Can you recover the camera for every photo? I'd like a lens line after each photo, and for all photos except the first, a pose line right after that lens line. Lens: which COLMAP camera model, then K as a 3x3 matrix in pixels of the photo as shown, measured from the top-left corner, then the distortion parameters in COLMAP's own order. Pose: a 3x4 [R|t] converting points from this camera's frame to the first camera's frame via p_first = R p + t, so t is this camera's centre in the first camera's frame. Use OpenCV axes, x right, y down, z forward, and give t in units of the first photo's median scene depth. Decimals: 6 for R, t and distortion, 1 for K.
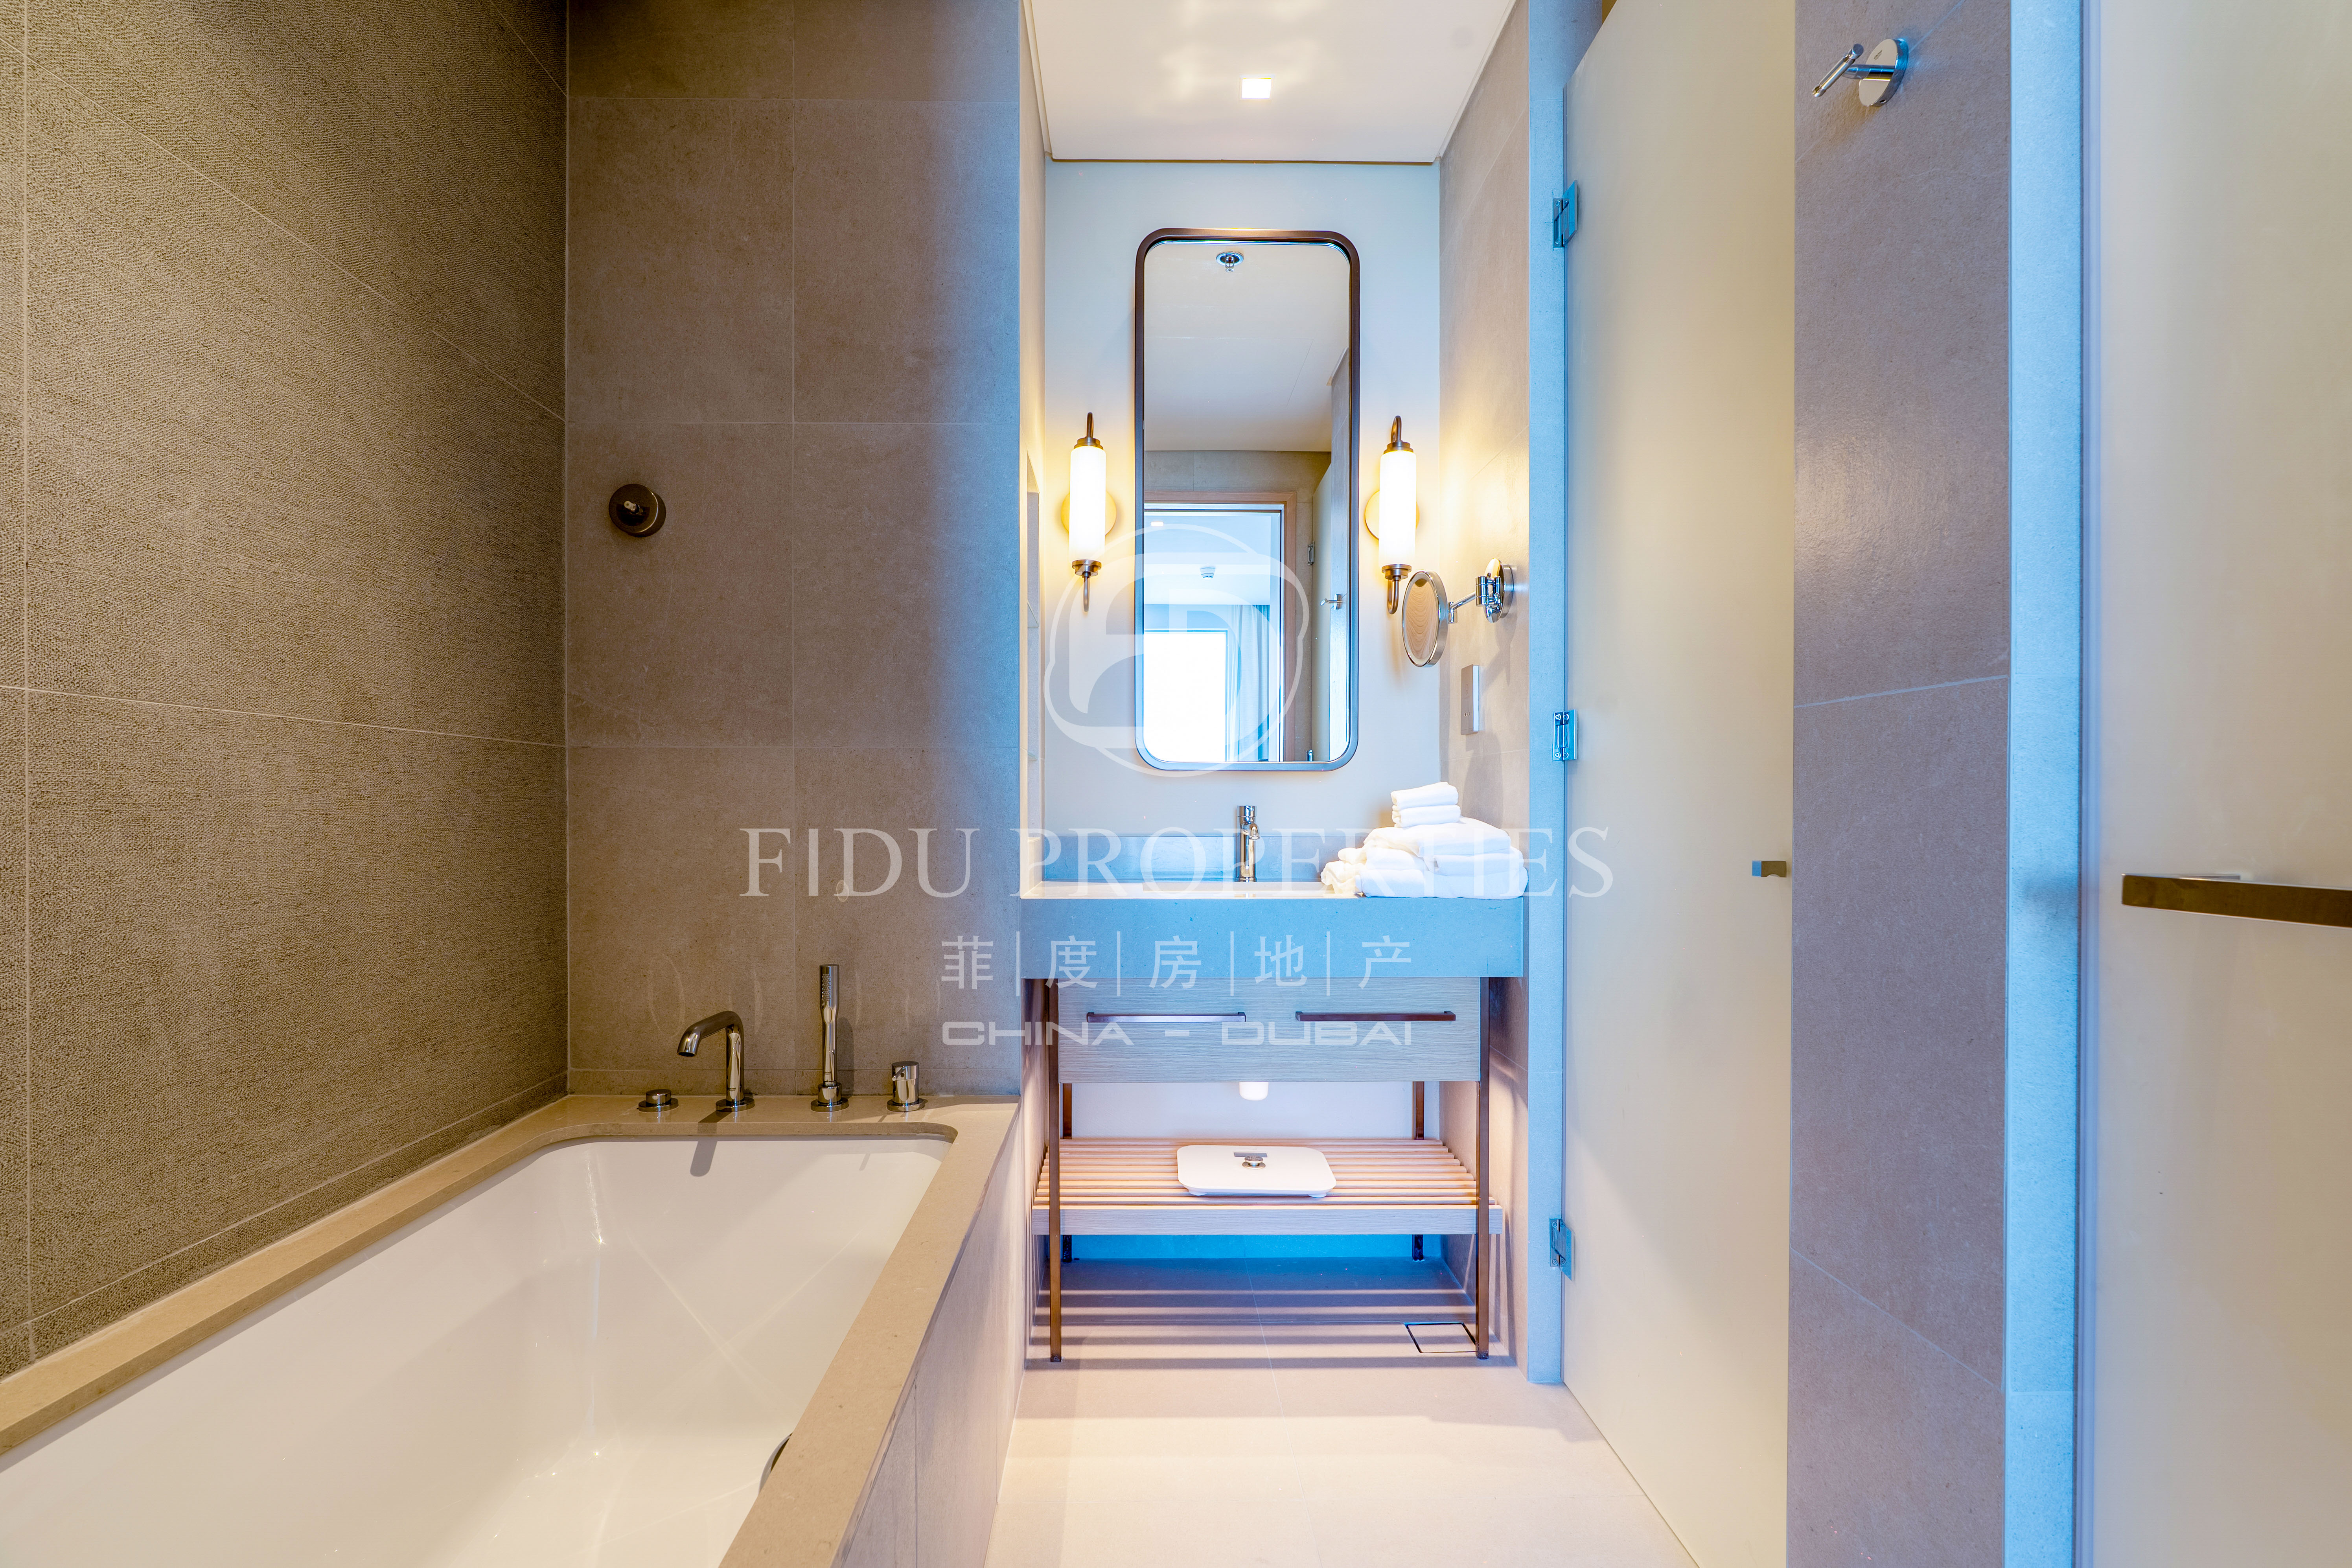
lens RADIAL K [[1103.1, 0, 1171.5], [0, 1103.1, 796.7], [0, 0, 1]] dist [-0.009310, -0.000056]
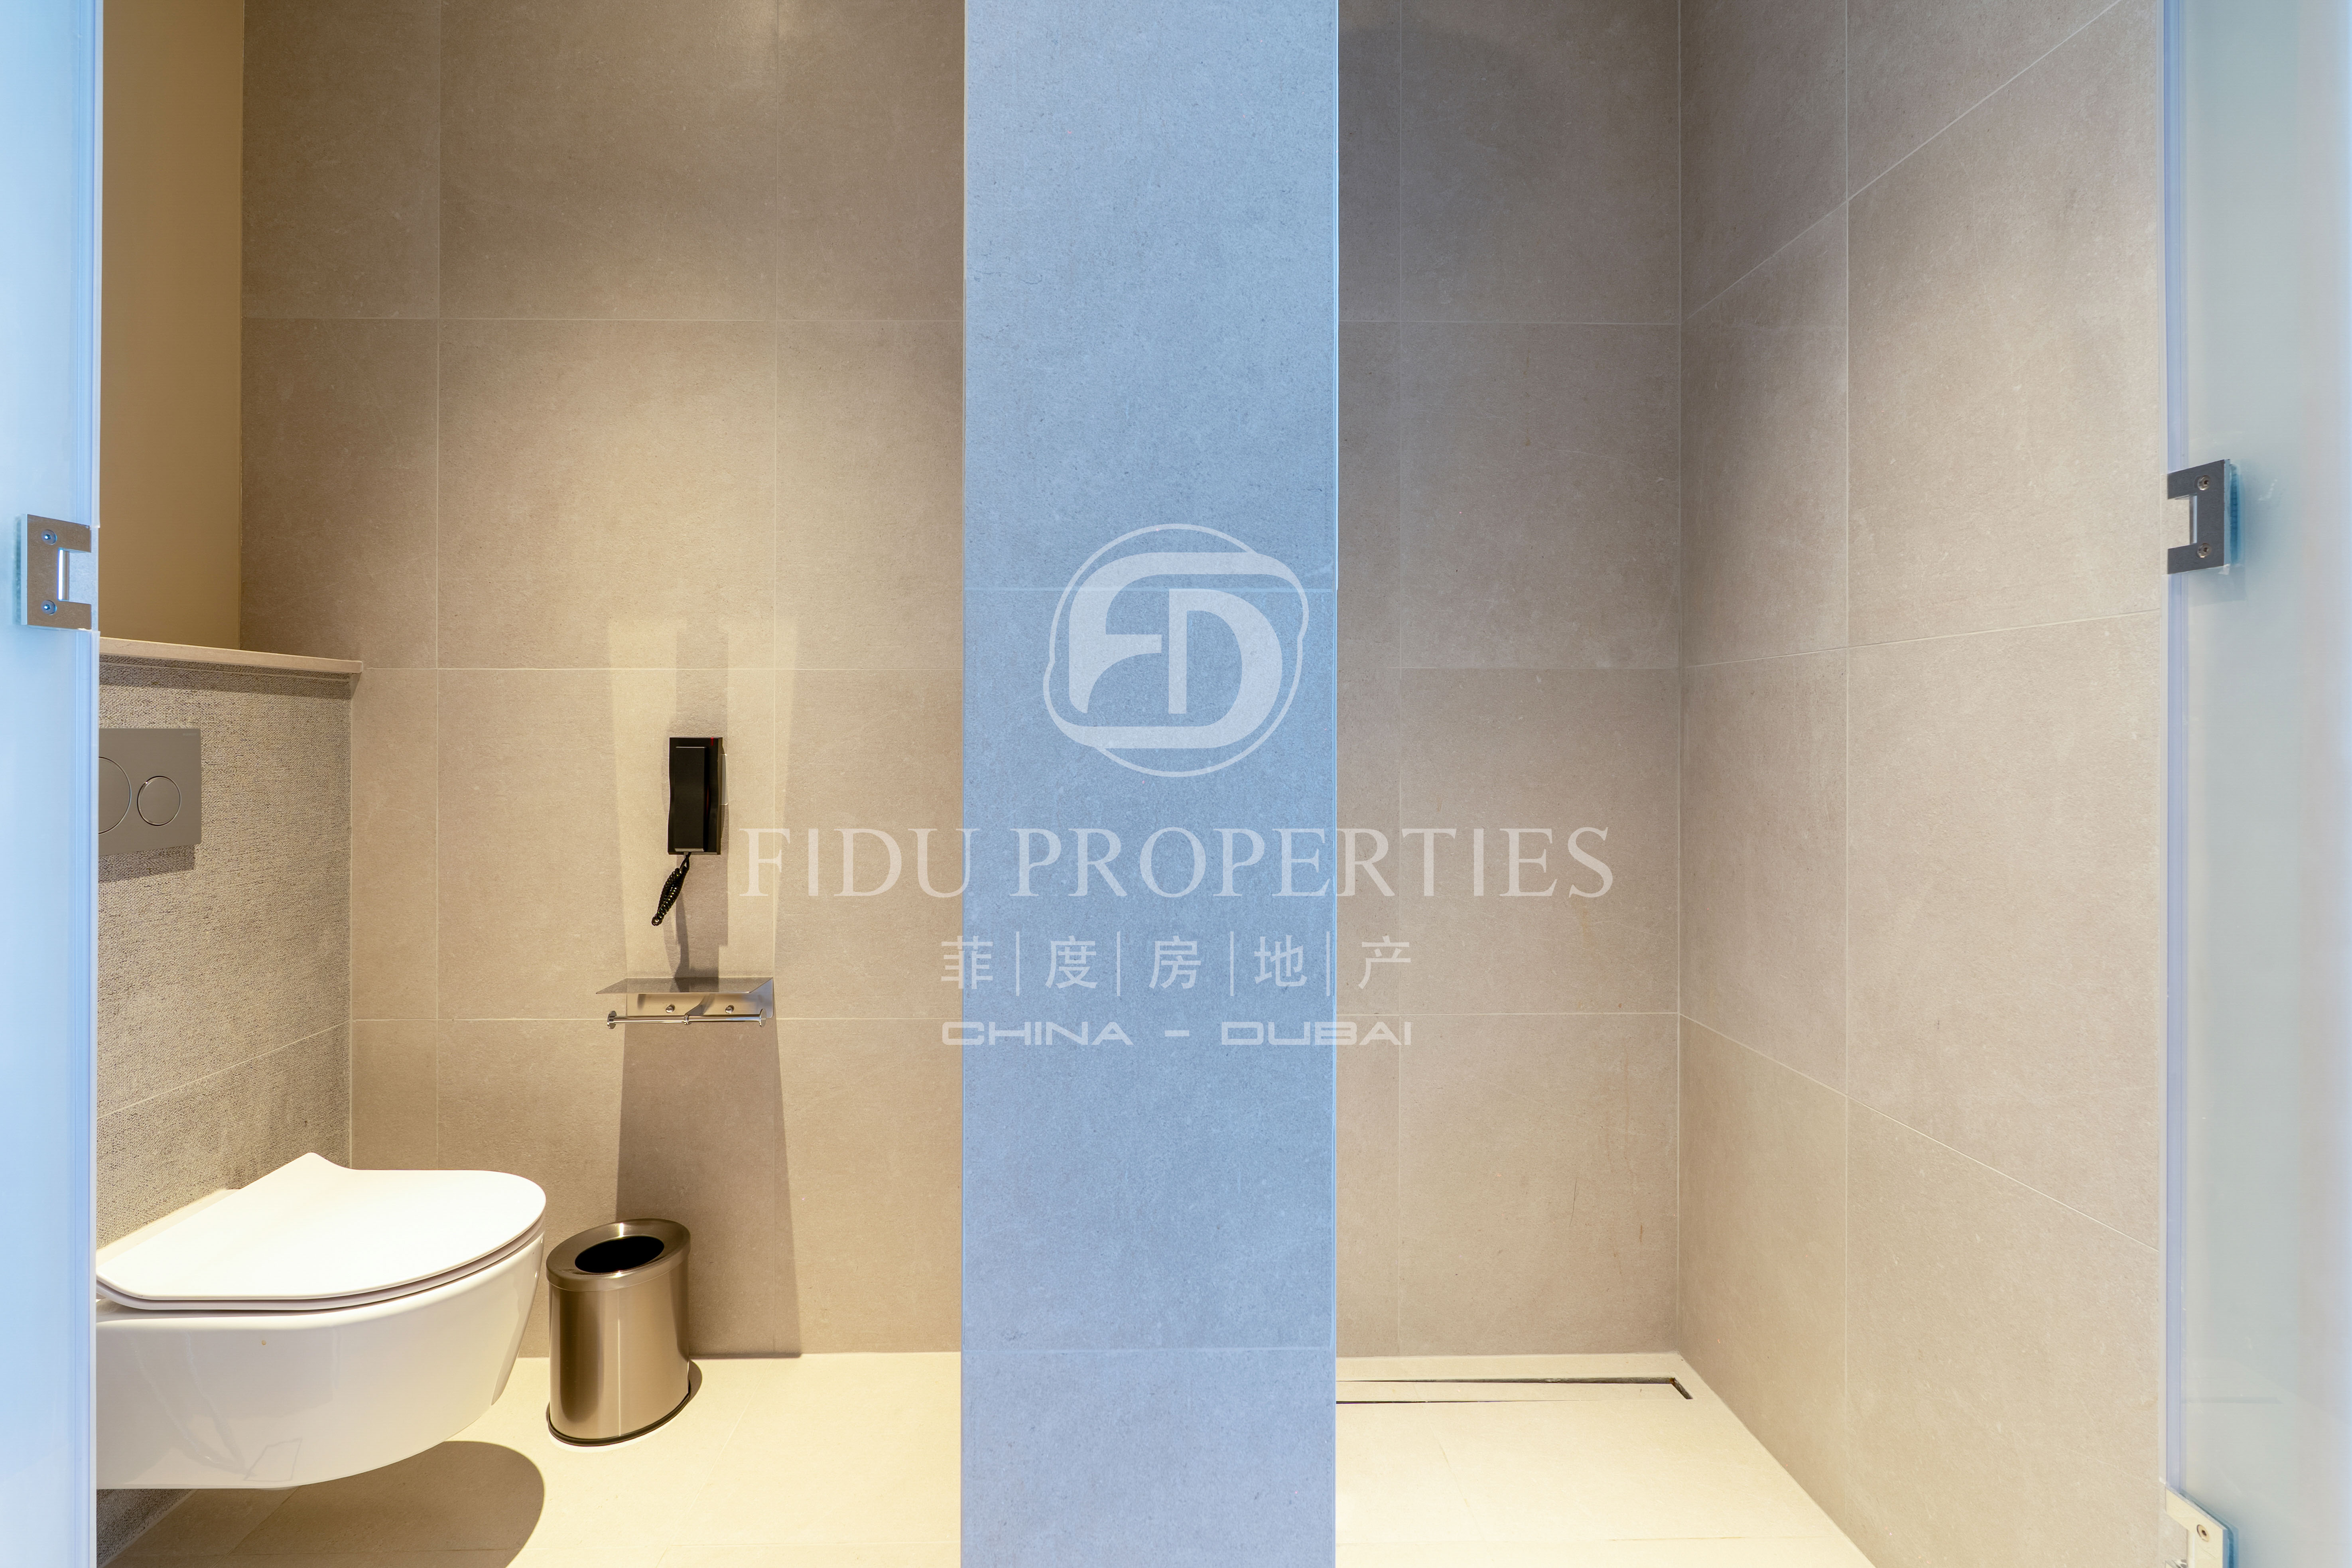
lens RADIAL K [[1103.1, 0, 1175.7], [0, 1103.1, 777.8], [0, 0, 1]] dist [-0.009310, -0.000056]
pose [[0.010529, 0.000045, 0.999945, -0.166793], [-0.006976, 0.999976, 0.000029, 0.045596], [-0.999920, -0.006976, 0.010529, 0.985498]]
